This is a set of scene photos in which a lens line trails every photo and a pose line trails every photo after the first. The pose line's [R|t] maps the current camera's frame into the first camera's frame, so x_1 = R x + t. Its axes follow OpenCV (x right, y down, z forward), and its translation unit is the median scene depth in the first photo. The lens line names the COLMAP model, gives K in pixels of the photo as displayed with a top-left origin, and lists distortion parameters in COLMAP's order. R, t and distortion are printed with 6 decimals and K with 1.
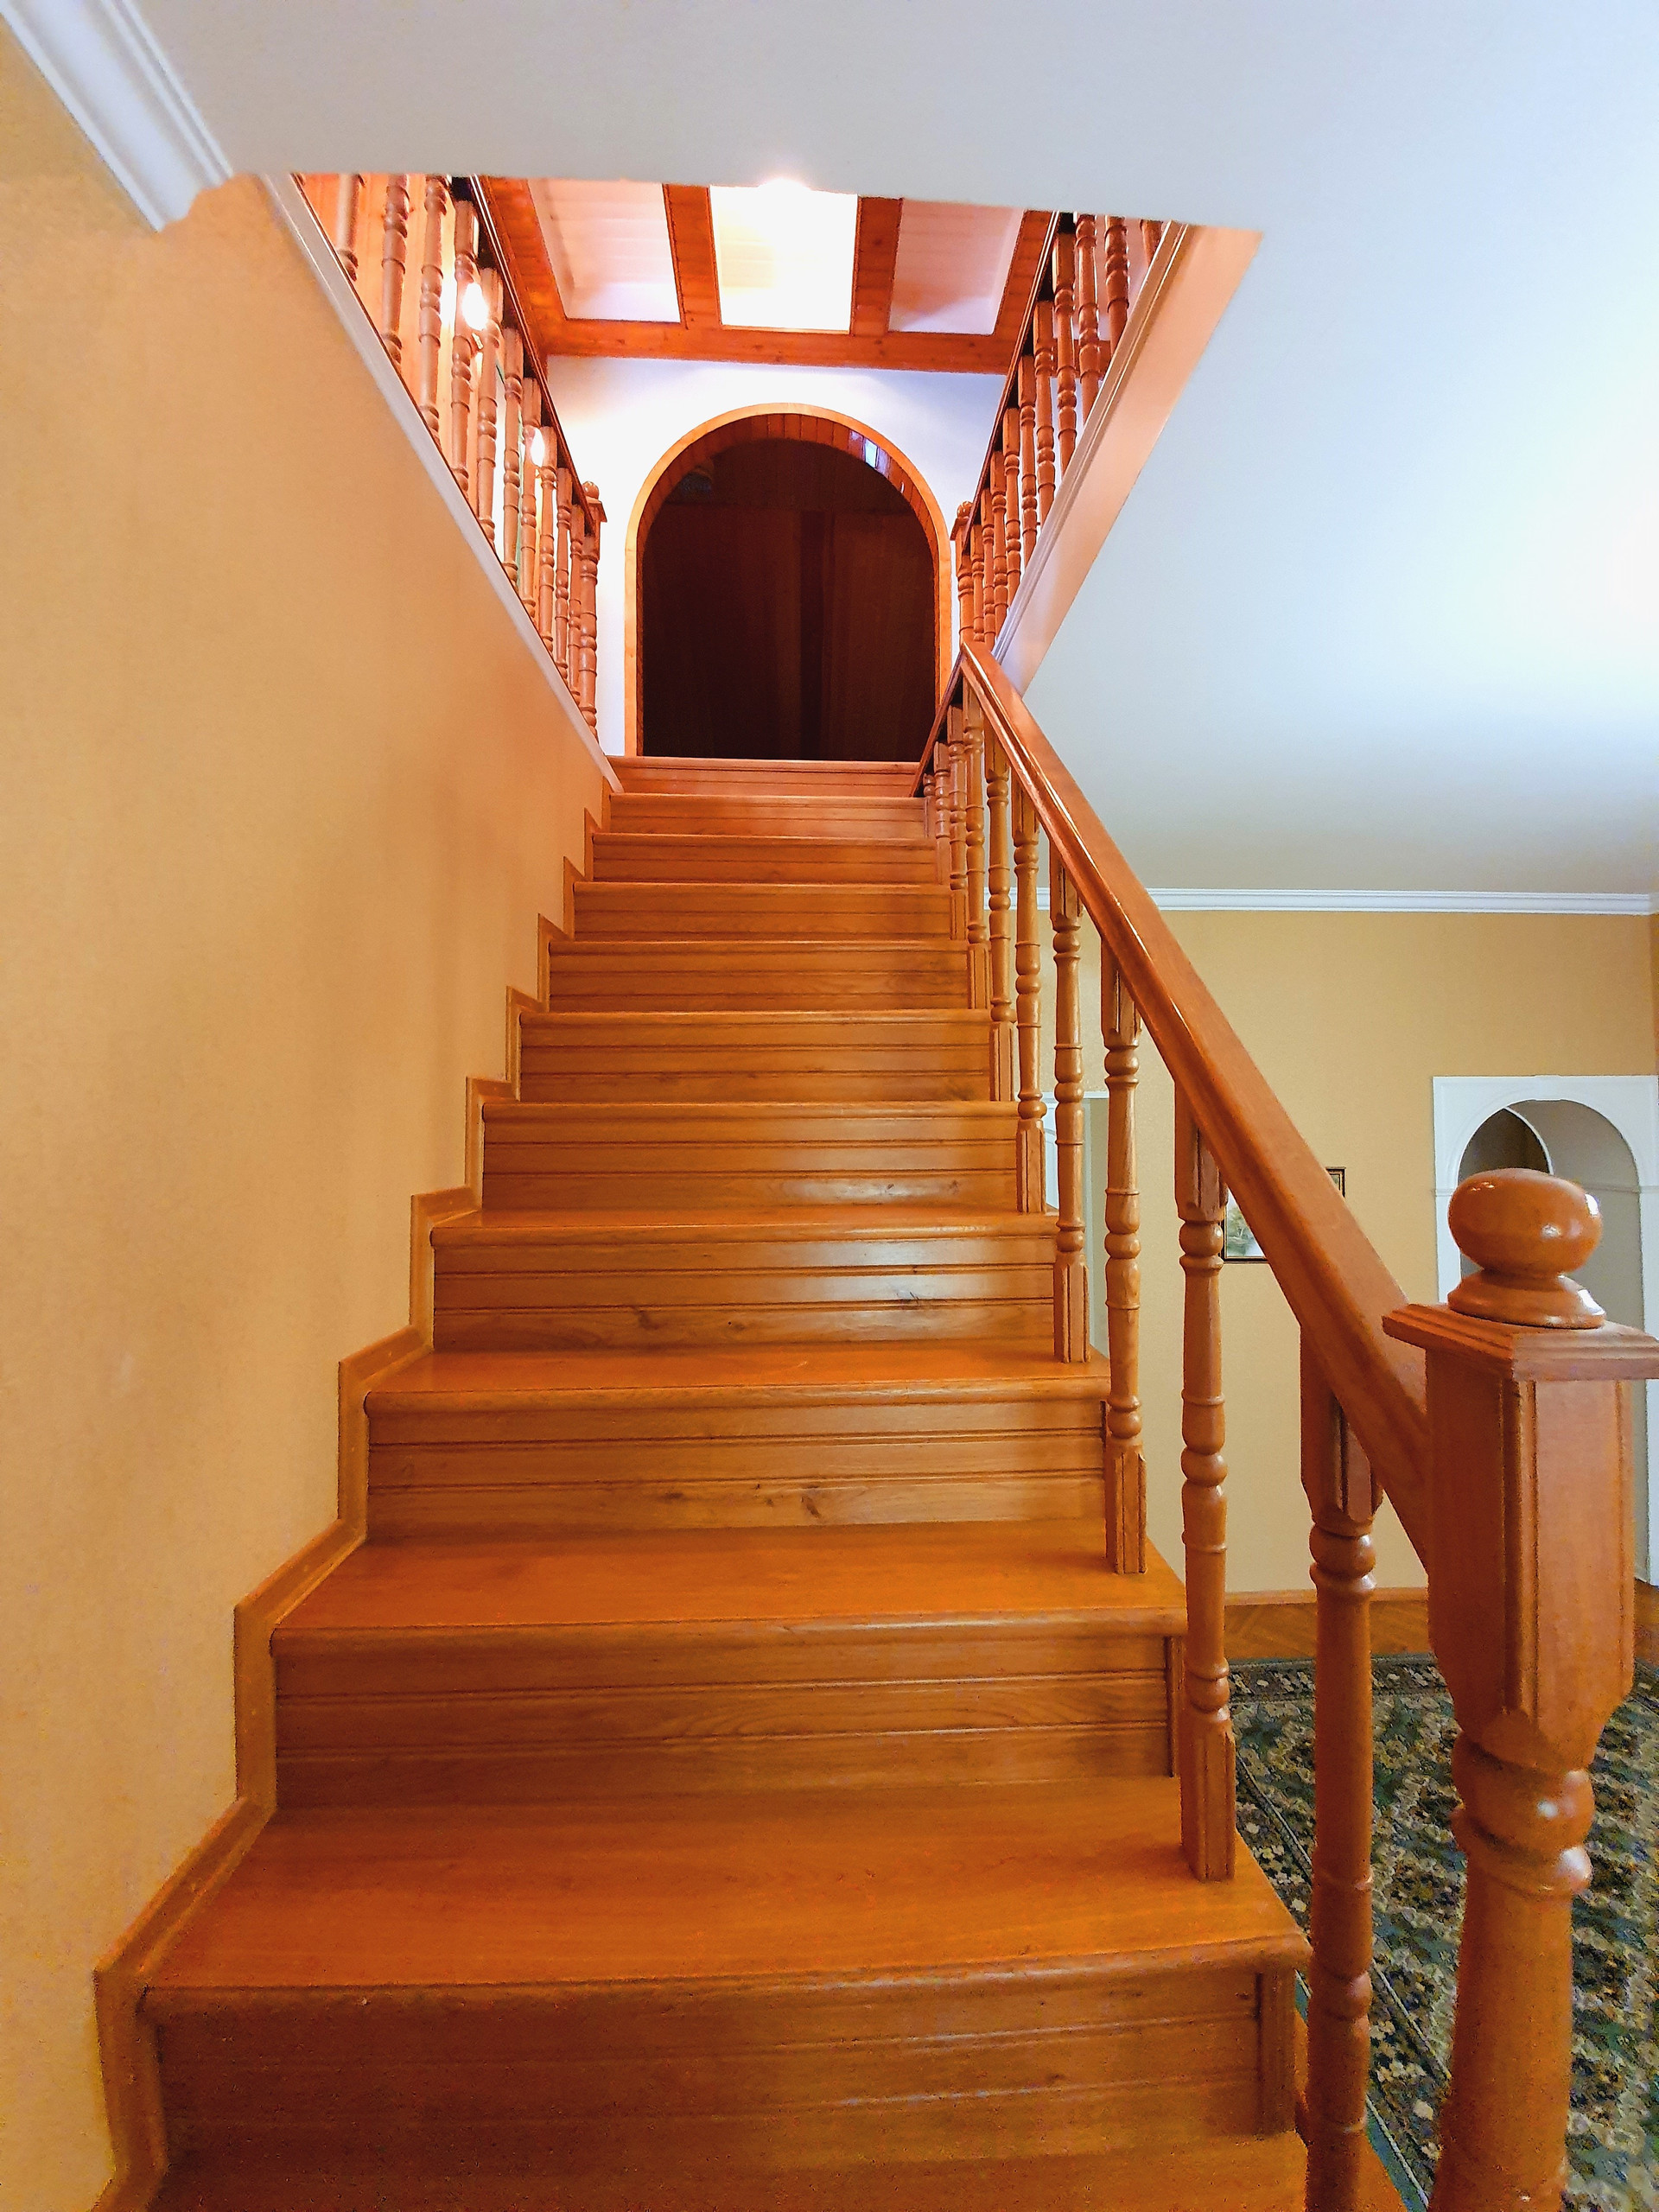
lens RADIAL K [[881.2, 0, 856.7], [0, 881.2, 1103.1], [0, 0, 1]] dist [-0.021911, -0.000054]
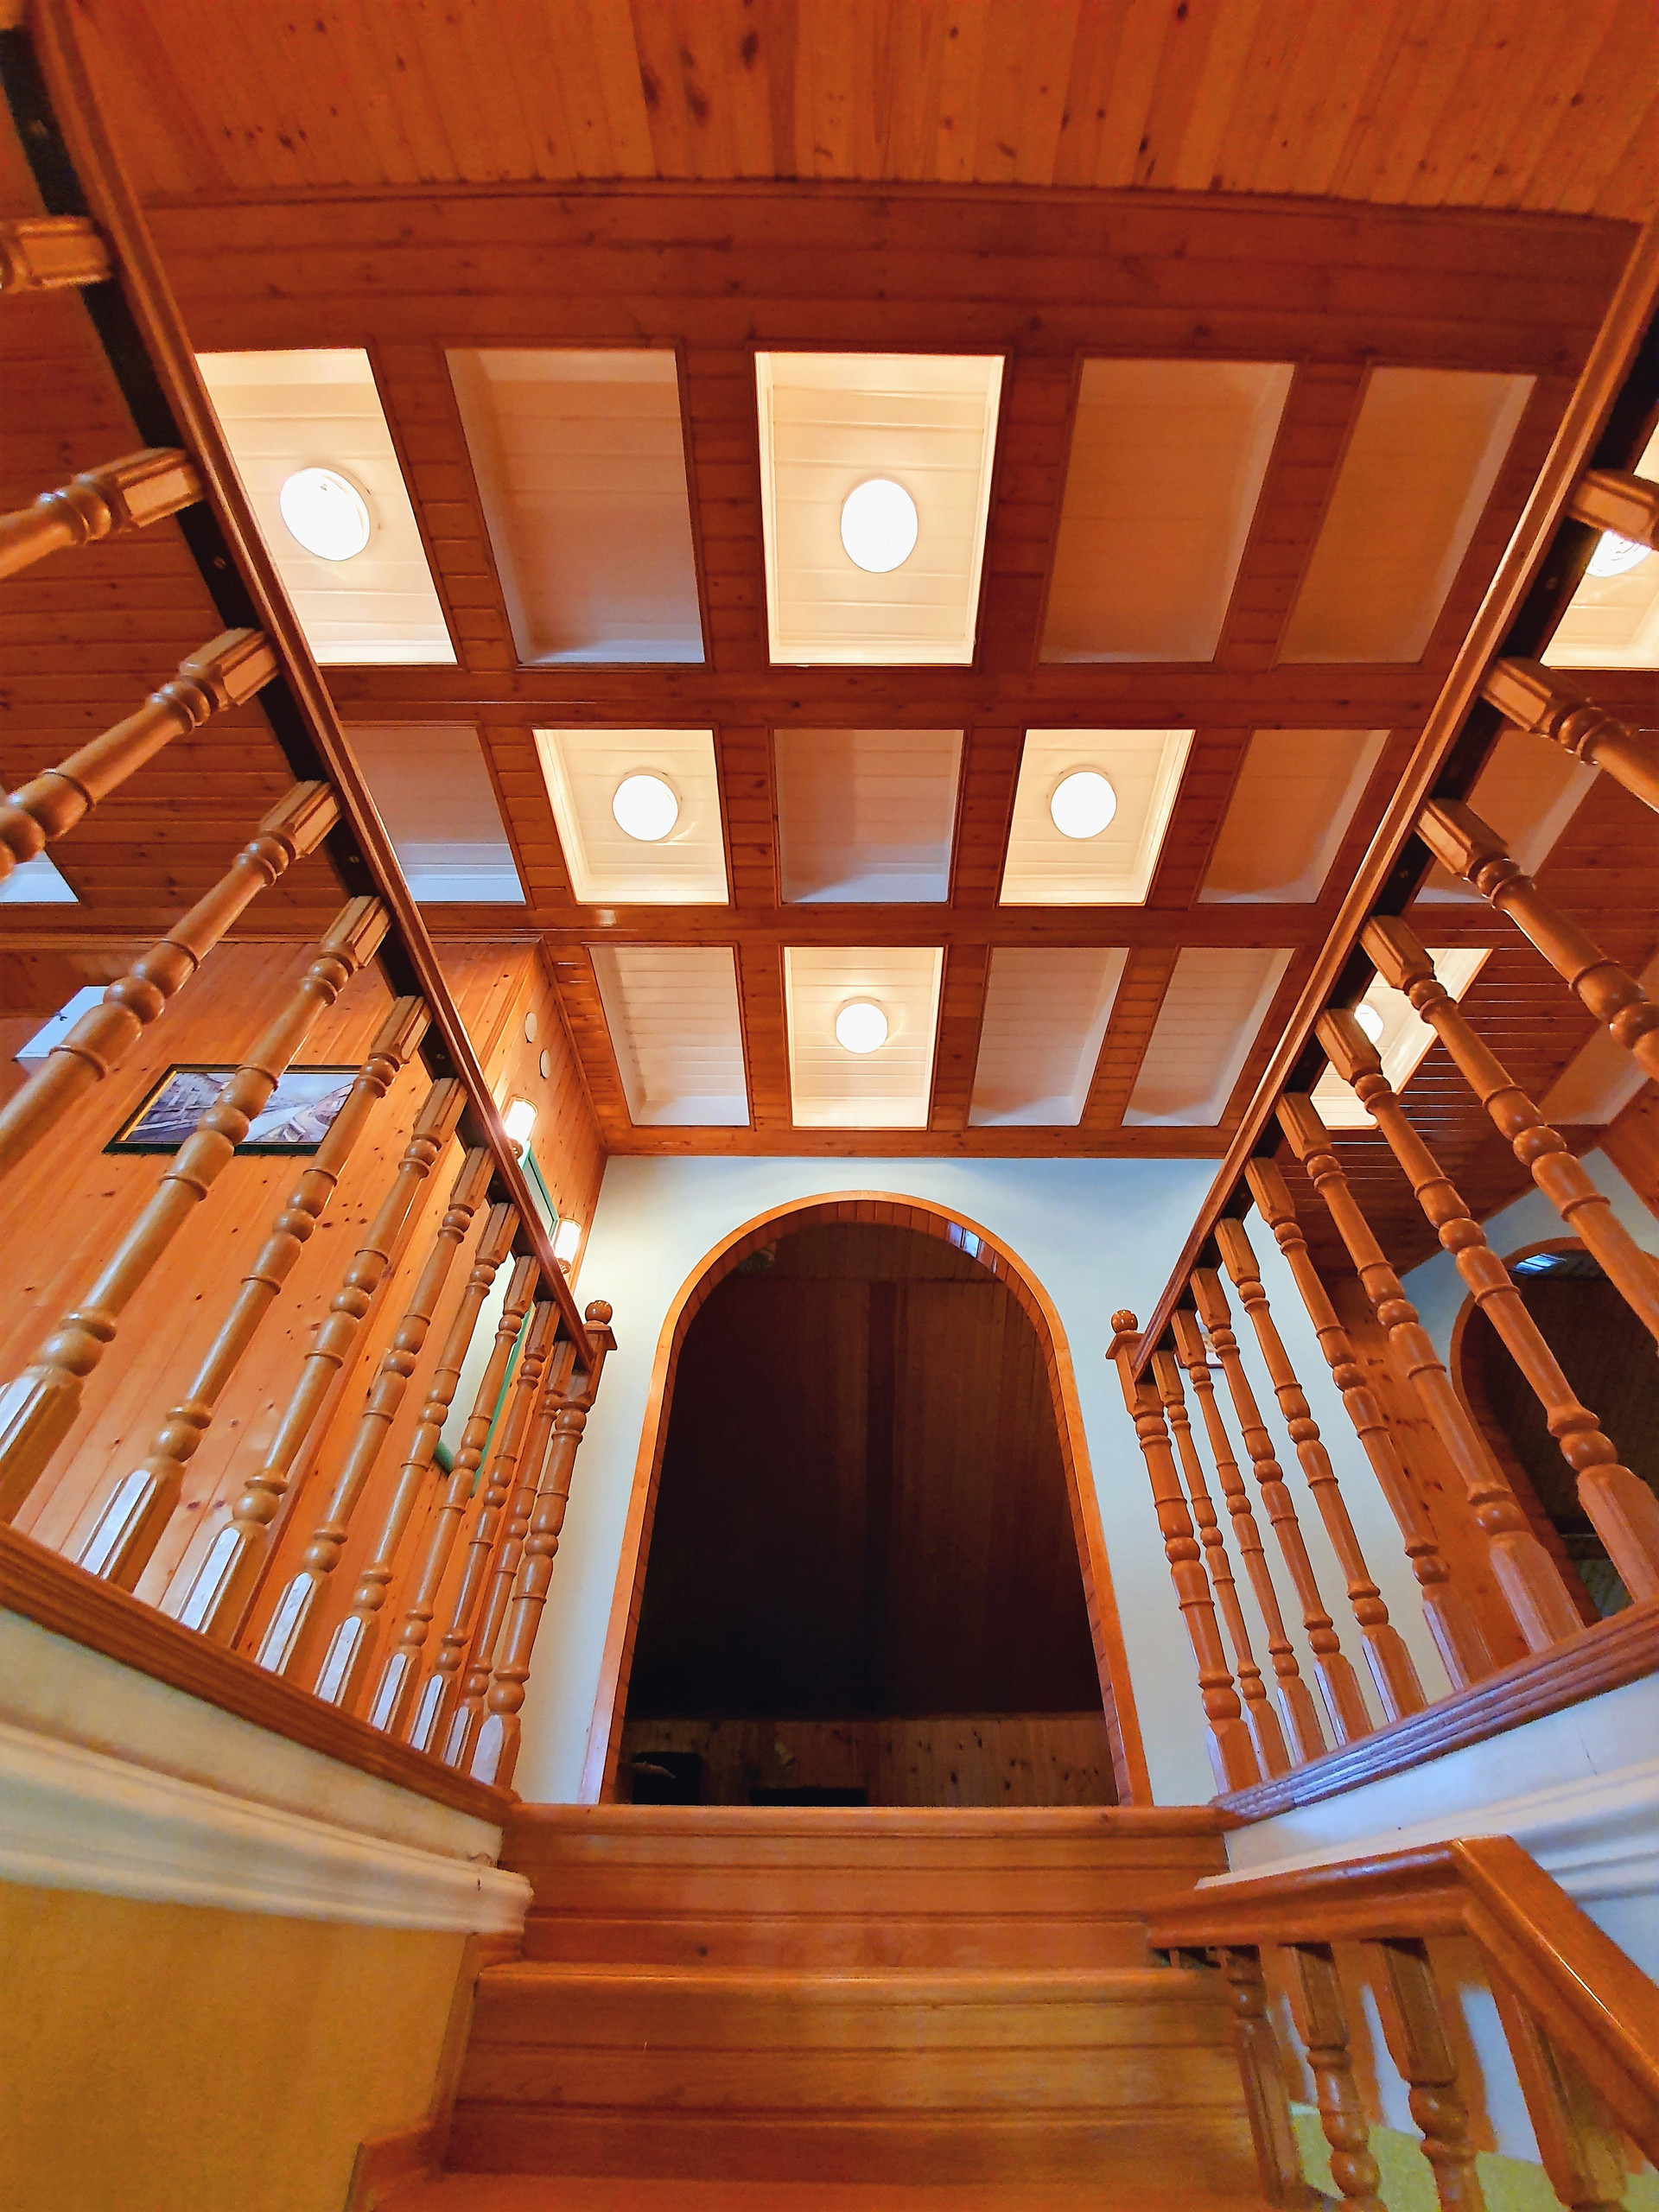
lens RADIAL K [[881.2, 0, 856.7], [0, 881.2, 1103.1], [0, 0, 1]] dist [-0.021911, -0.000054]
pose [[0.998521, -0.033537, -0.042798, -0.044233], [-0.004836, 0.729221, -0.684261, -0.260440], [0.054158, 0.683456, 0.727980, 0.285748]]
